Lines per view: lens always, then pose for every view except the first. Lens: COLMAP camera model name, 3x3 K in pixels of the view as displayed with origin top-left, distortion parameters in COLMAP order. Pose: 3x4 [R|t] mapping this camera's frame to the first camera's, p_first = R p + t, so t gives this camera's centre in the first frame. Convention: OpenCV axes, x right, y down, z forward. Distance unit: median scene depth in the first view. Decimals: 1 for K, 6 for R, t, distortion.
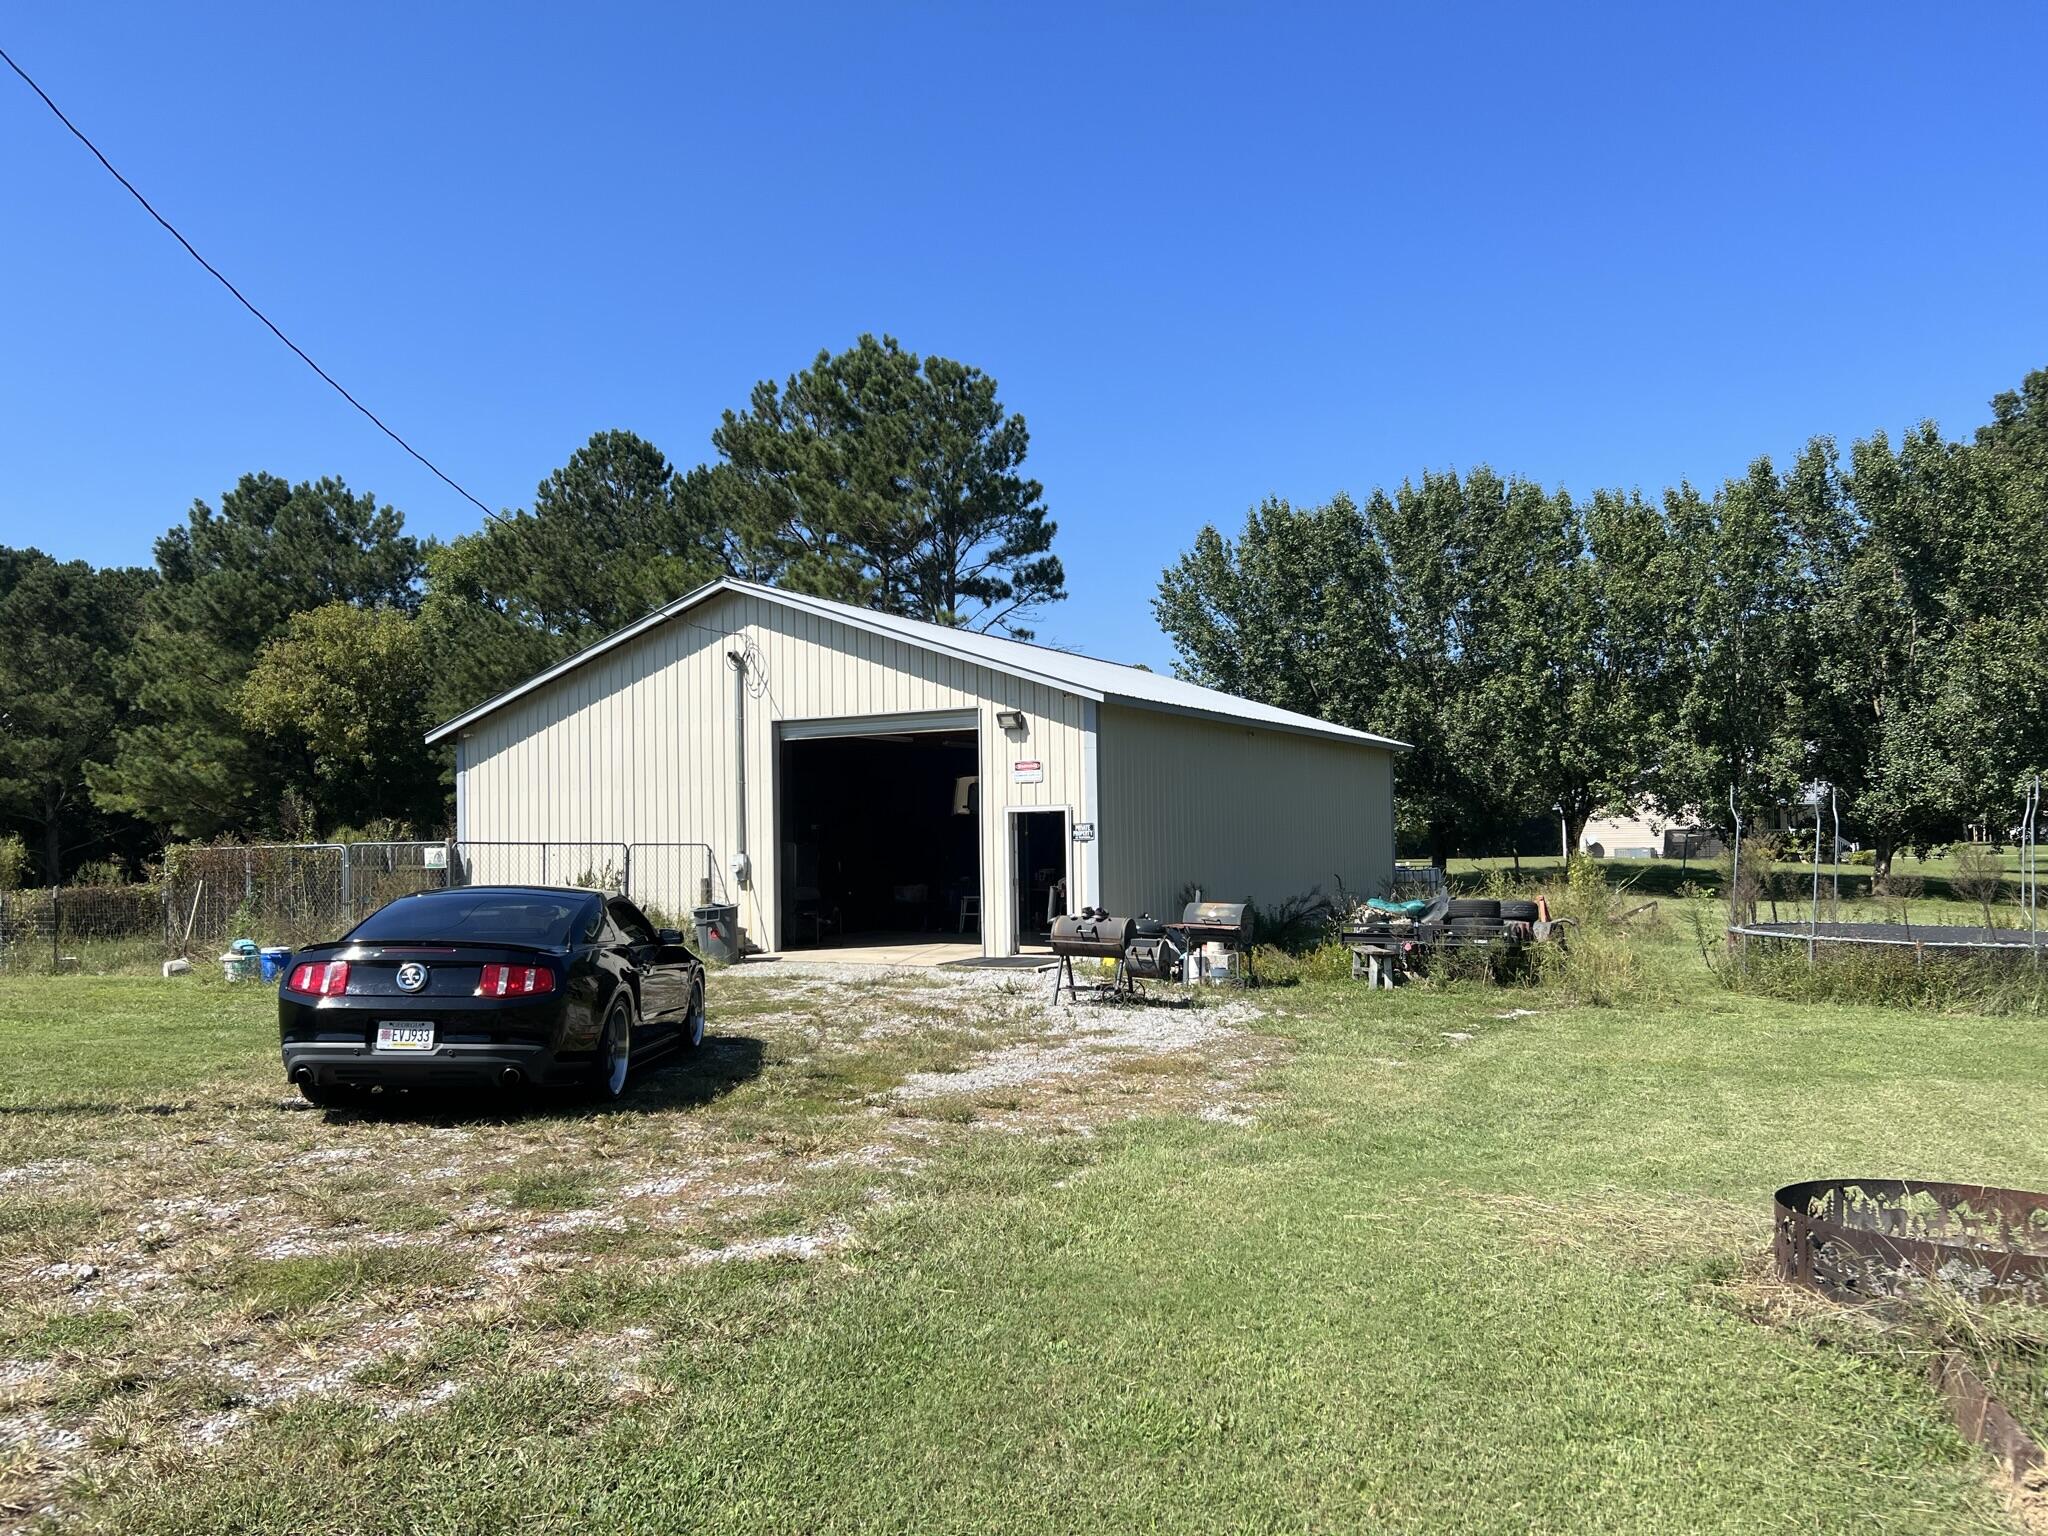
lens RADIAL K [[1528.9, 0, 1024.0], [0, 1528.9, 768.0], [0, 0, 1]] dist [0.001553, 0.000080]
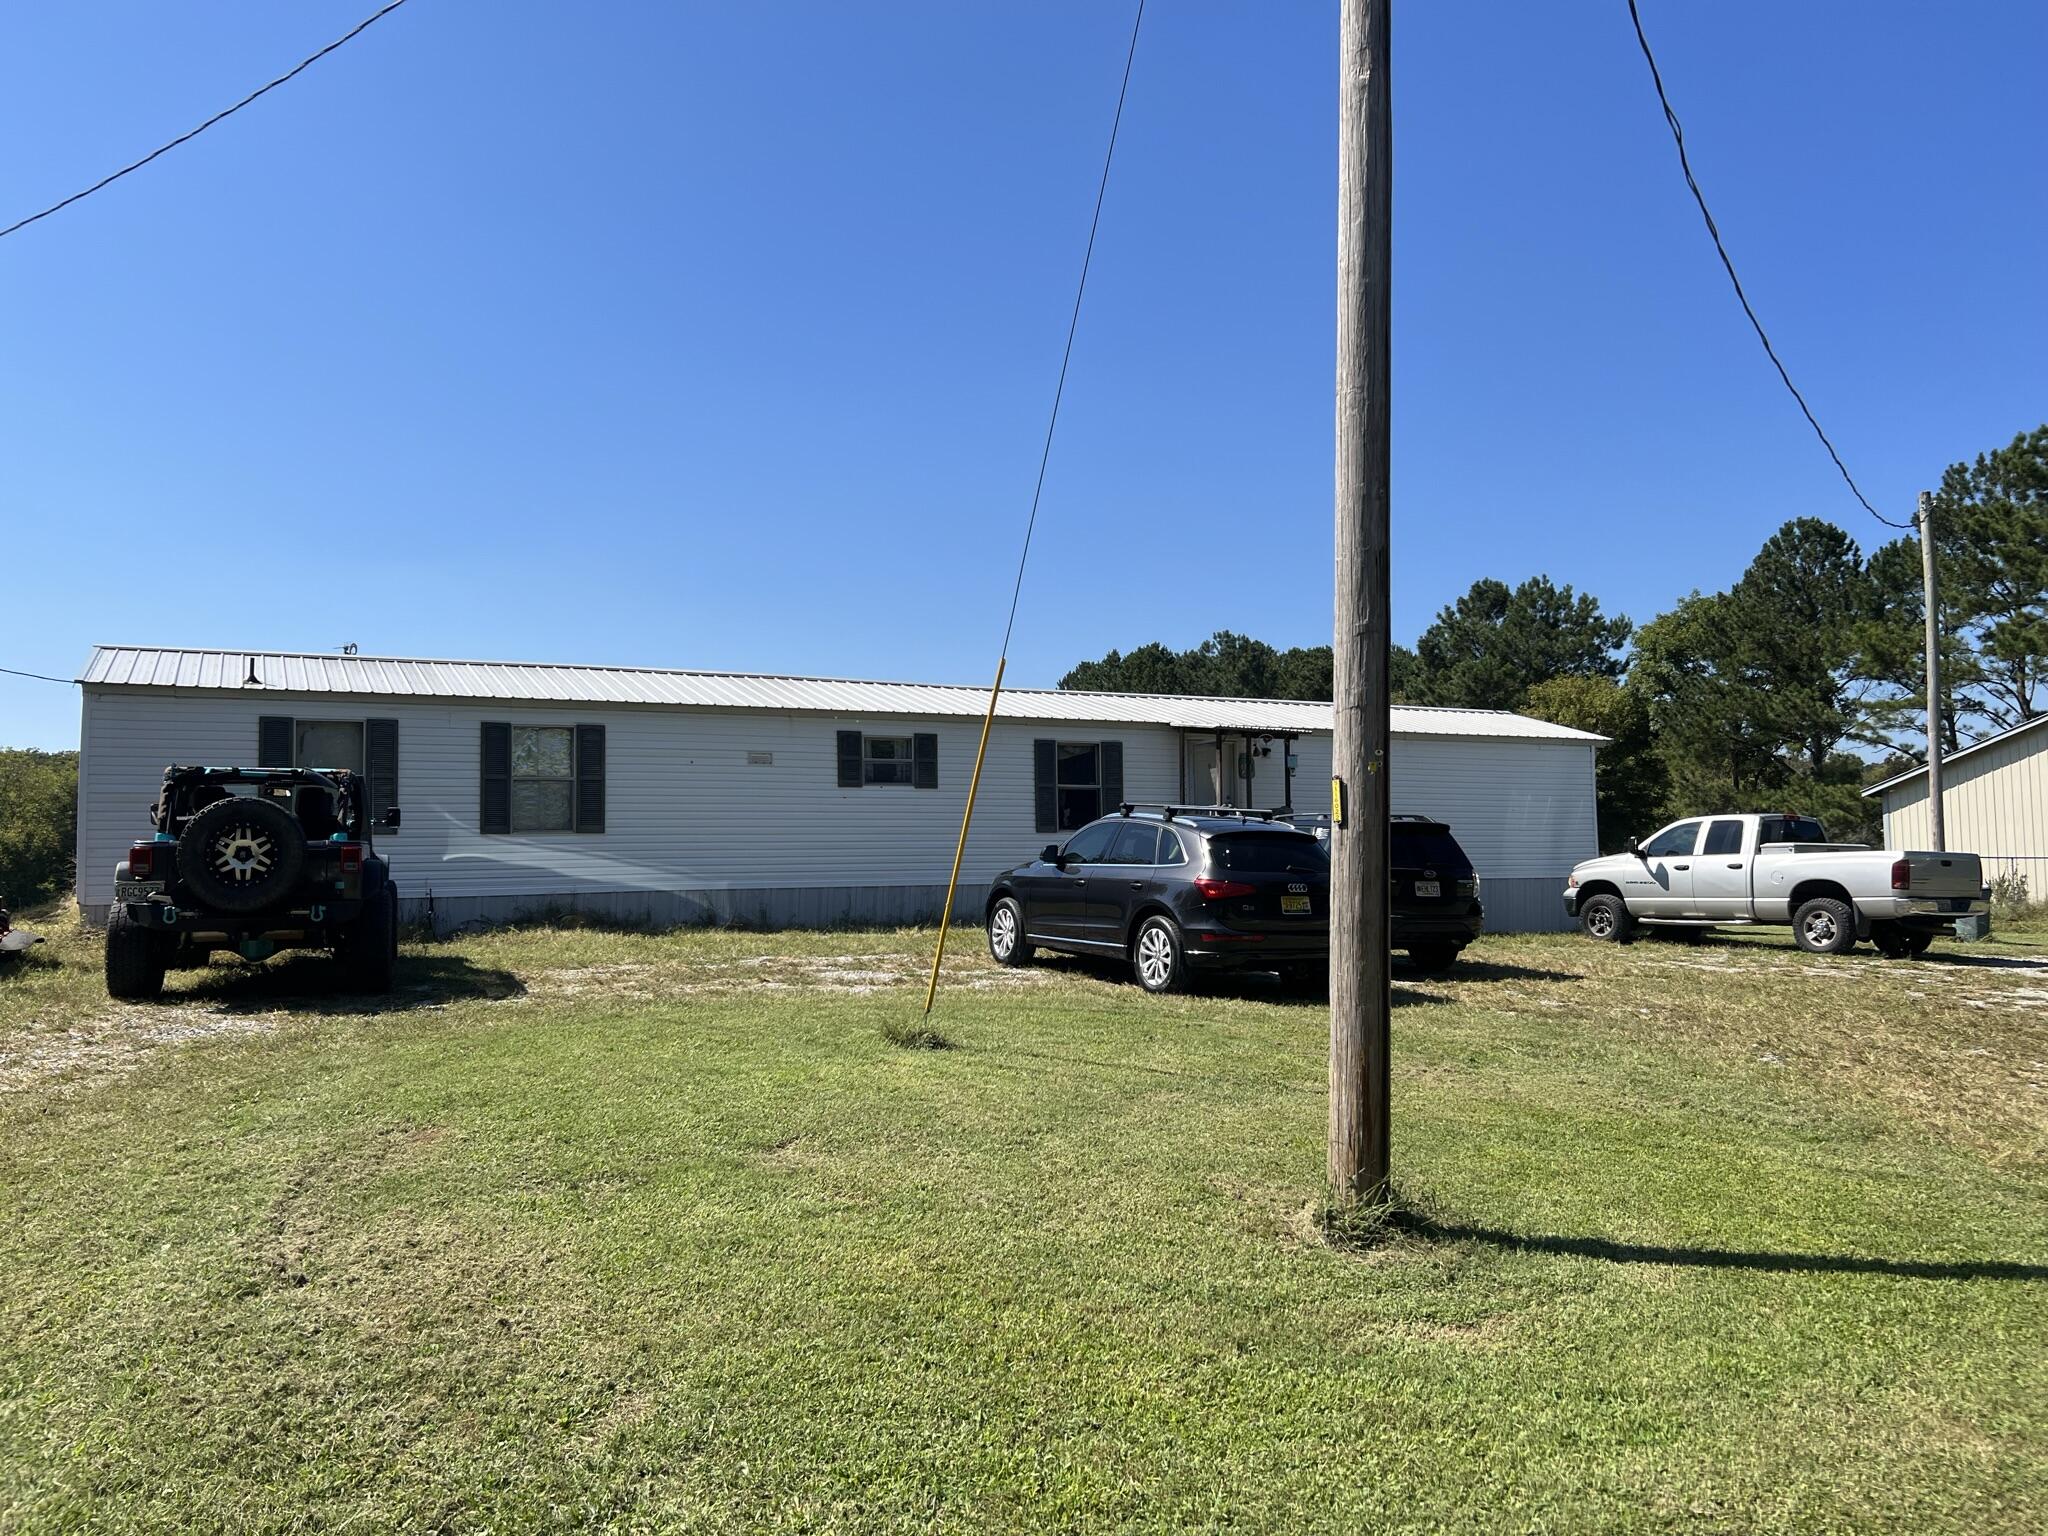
lens RADIAL K [[1528.9, 0, 1024.0], [0, 1528.9, 768.0], [0, 0, 1]] dist [0.001553, 0.000080]
pose [[0.811153, -0.040258, -0.583447, -0.071870], [0.033292, 0.999189, -0.022659, -0.017152], [0.583886, -0.001045, 0.811835, -0.357276]]
